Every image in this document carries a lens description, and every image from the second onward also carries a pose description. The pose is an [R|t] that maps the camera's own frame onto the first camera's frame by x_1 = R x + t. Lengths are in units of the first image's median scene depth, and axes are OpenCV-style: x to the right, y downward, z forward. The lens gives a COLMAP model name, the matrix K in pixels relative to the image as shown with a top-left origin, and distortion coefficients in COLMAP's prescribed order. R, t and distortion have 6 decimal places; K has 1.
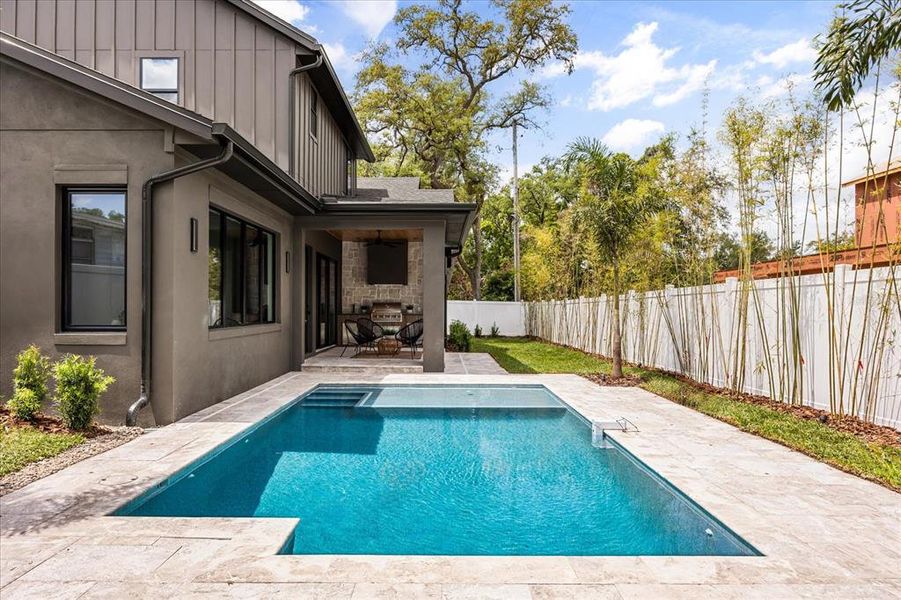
lens RADIAL K [[555.0, 0, 450.5], [0, 555.0, 300.0], [0, 0, 1]] dist [-0.002706, -0.000755]
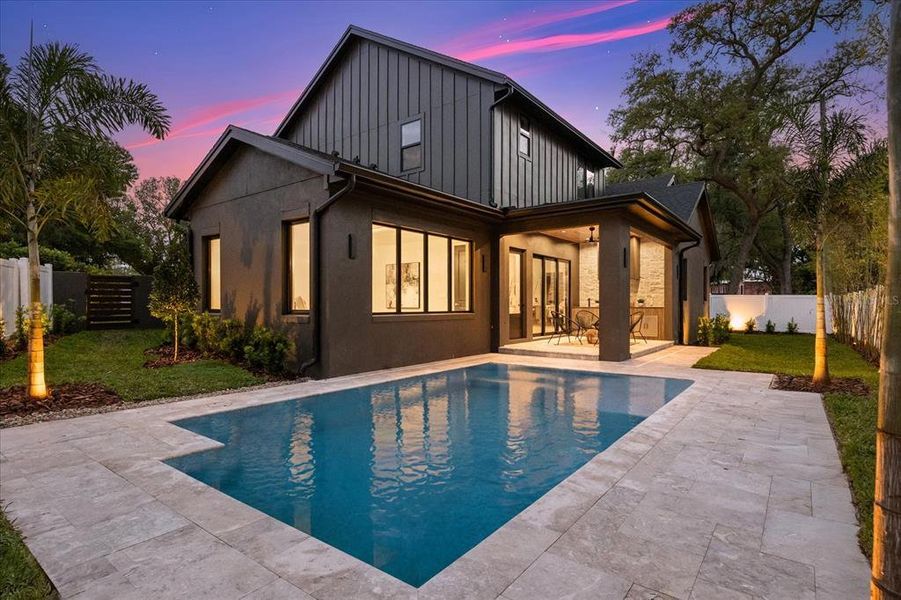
lens RADIAL K [[465.1, 0, 450.5], [0, 465.1, 300.0], [0, 0, 1]] dist [-0.002494, -0.000003]
pose [[0.792768, -0.010905, -0.609426, 0.108783], [0.011907, 0.999926, -0.002404, 0.006144], [0.609408, -0.005351, 0.792839, 0.054329]]
